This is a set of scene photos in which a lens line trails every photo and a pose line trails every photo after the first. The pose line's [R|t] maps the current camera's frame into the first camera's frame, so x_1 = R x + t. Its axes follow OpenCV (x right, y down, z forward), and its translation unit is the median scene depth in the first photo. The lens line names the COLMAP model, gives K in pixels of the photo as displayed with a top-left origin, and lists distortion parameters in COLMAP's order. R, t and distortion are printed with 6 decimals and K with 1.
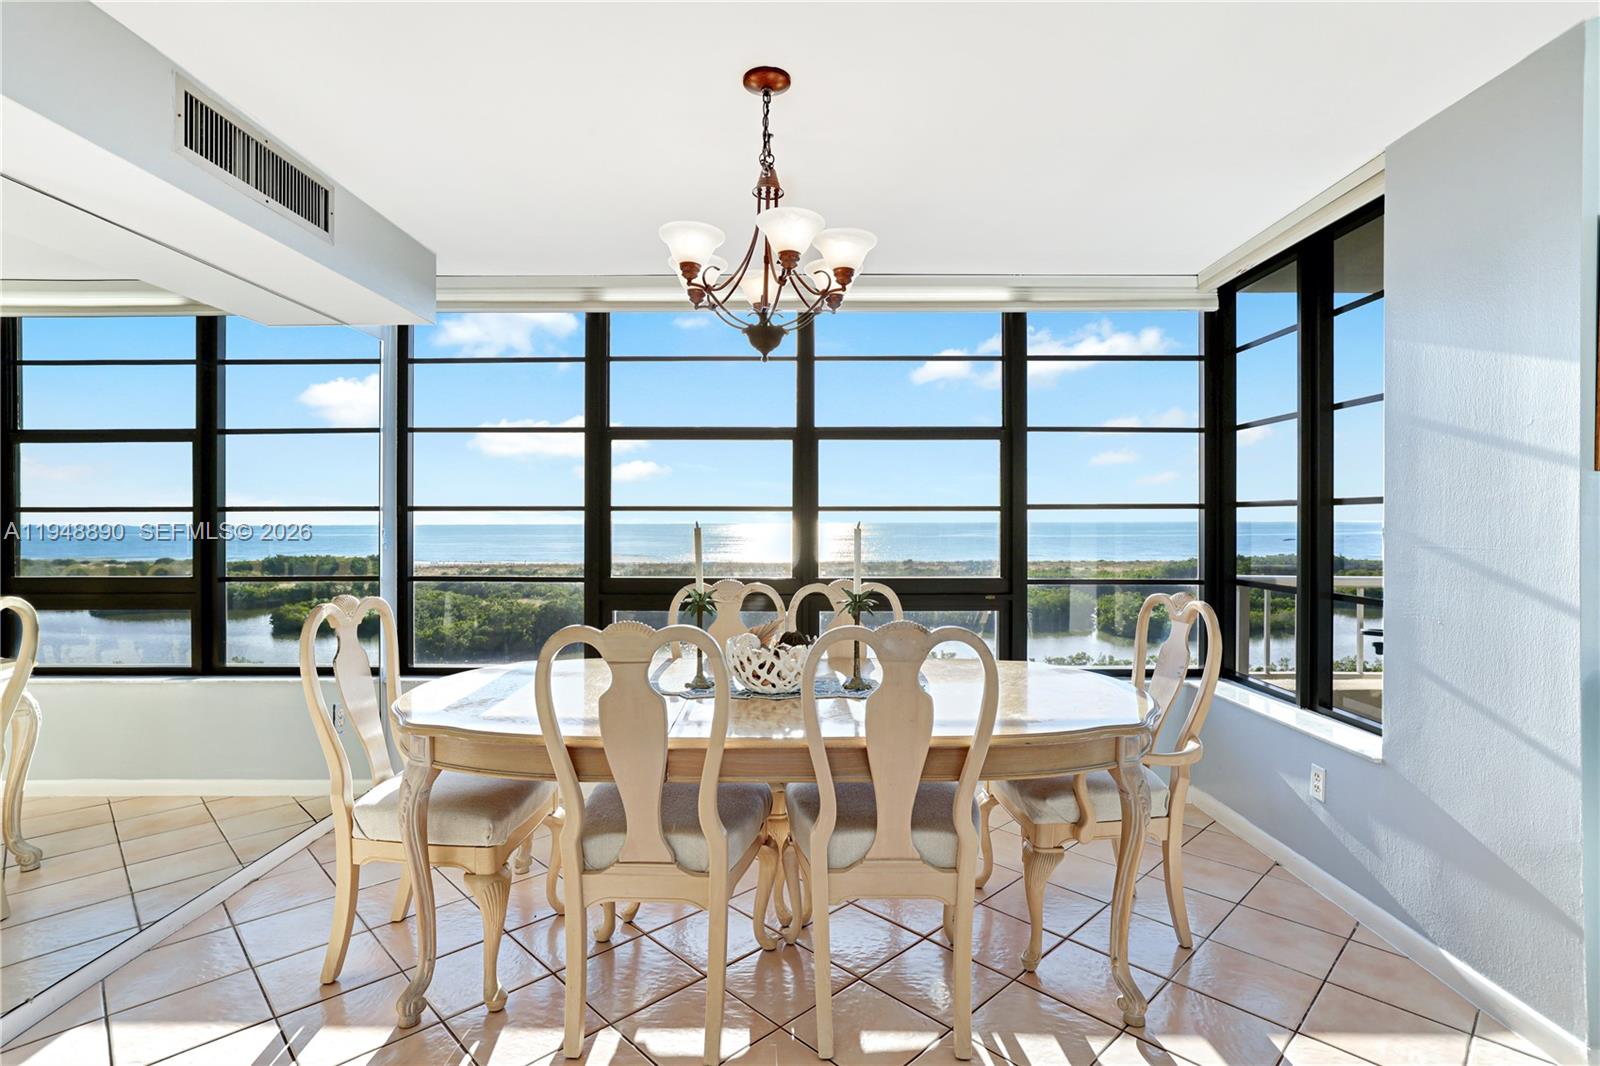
lens RADIAL K [[779.3, 0, 790.9], [0, 779.3, 528.3], [0, 0, 1]] dist [-0.018983, 0.000062]
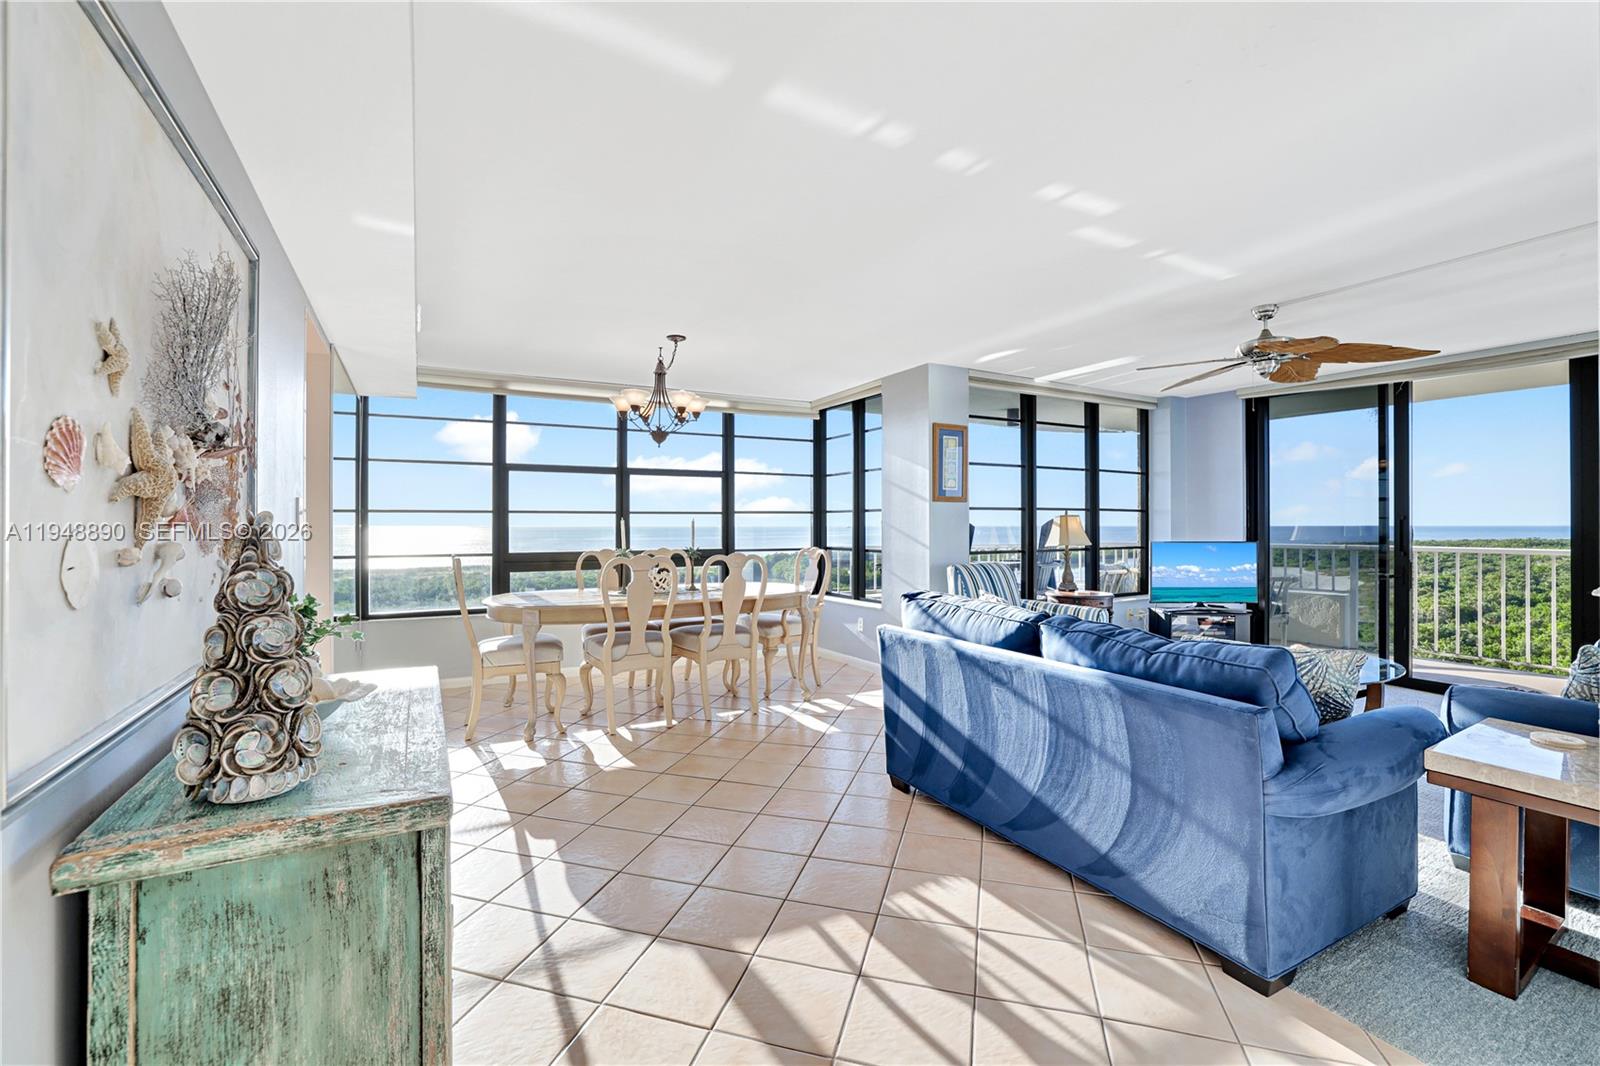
lens RADIAL K [[687.8, 0, 800.5], [0, 687.8, 528.7], [0, 0, 1]] dist [0.000548, 0.000032]
pose [[0.870360, -0.004992, 0.492391, -0.417328], [0.005759, 0.999983, -0.000042, 0.014855], [-0.492383, 0.002872, 0.870374, -0.604384]]
